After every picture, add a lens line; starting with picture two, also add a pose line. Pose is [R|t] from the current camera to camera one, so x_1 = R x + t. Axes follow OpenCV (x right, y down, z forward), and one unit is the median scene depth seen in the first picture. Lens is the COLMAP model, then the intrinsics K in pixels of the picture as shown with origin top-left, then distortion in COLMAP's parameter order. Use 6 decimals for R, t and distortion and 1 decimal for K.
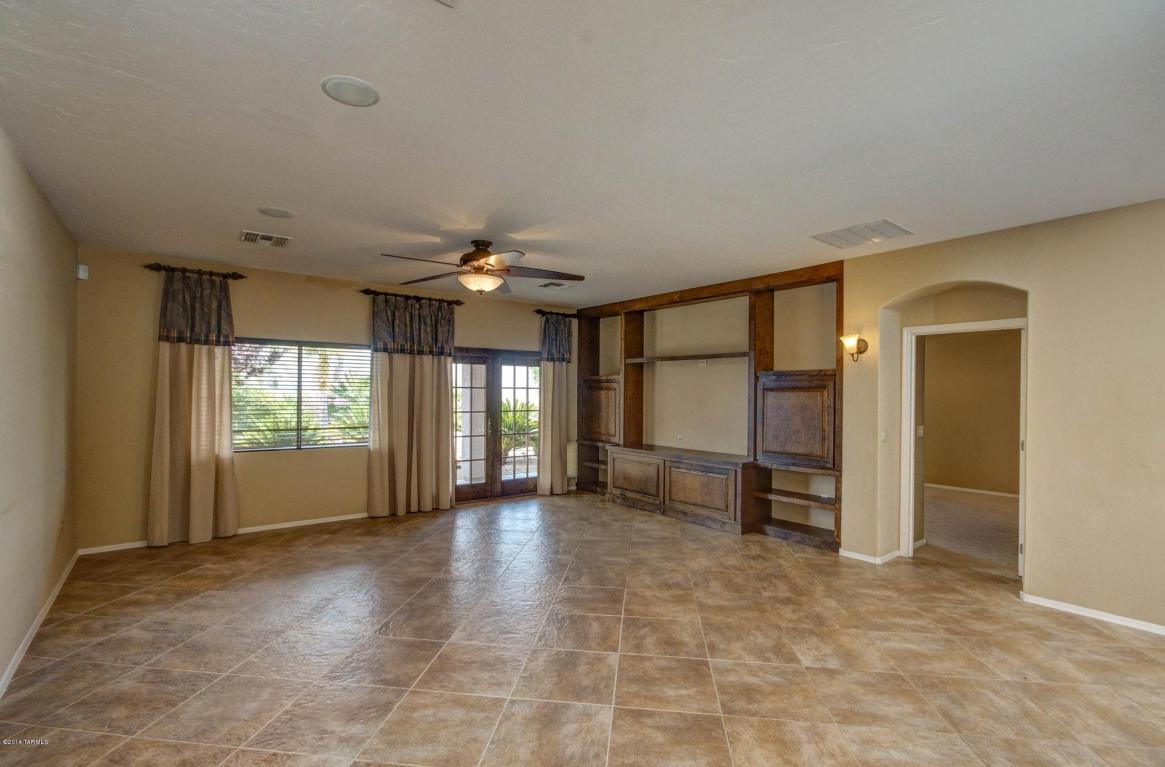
lens RADIAL K [[514.9, 0, 581.2], [0, 514.9, 392.9], [0, 0, 1]] dist [-0.016140, 0.000113]
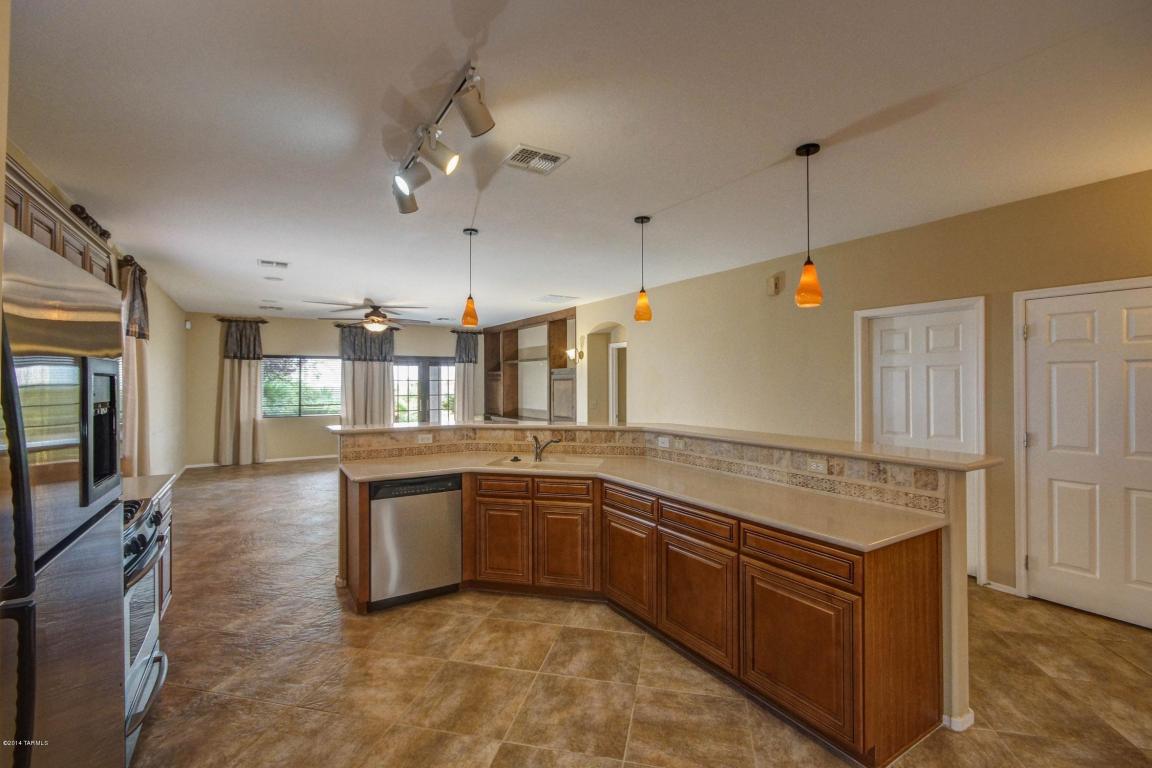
lens RADIAL K [[508.7, 0, 578.6], [0, 508.7, 378.1], [0, 0, 1]] dist [-0.002875, -0.000800]
pose [[0.995512, -0.013583, -0.093657, 0.591591], [0.012327, 0.999826, -0.013972, 0.014579], [0.093830, 0.012755, 0.995506, -0.679637]]
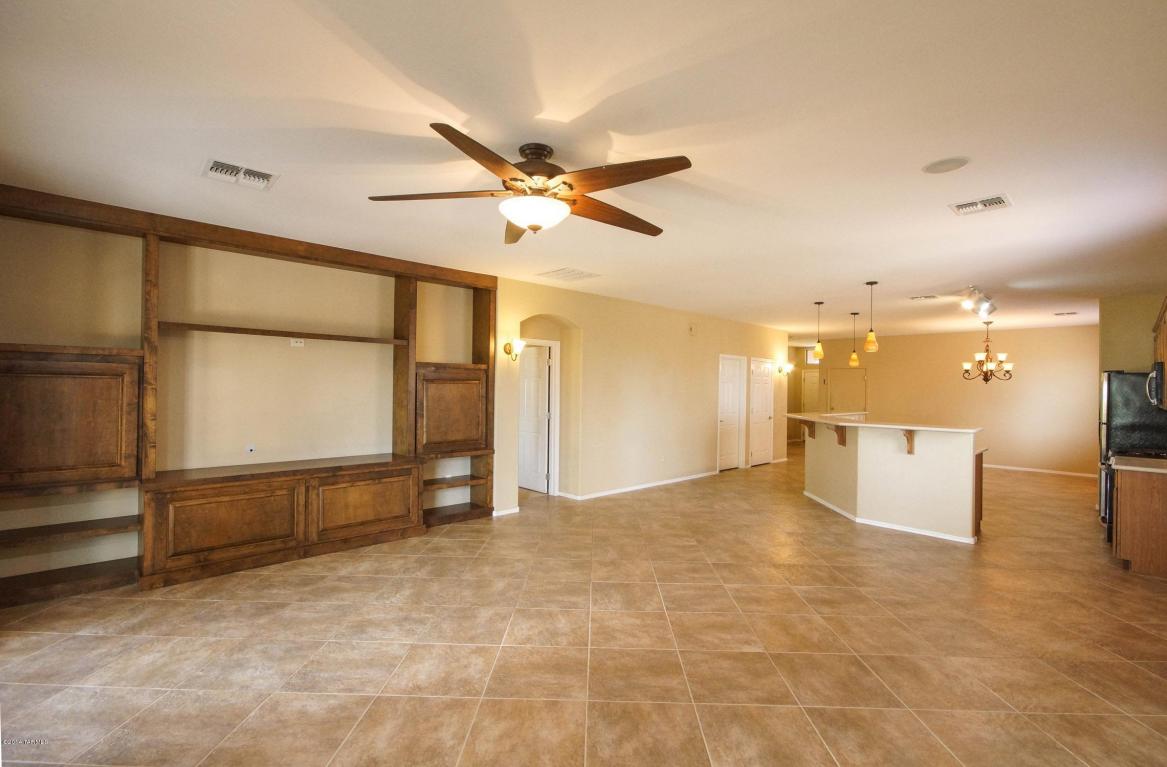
lens RADIAL K [[513.7, 0, 583.5], [0, 513.7, 383.5], [0, 0, 1]] dist [-0.015683, 0.000174]
pose [[-0.077887, -0.003061, 0.996958, -0.640264], [-0.010298, 0.999944, 0.002266, -0.006524], [-0.996909, -0.010090, -0.077914, 0.770373]]
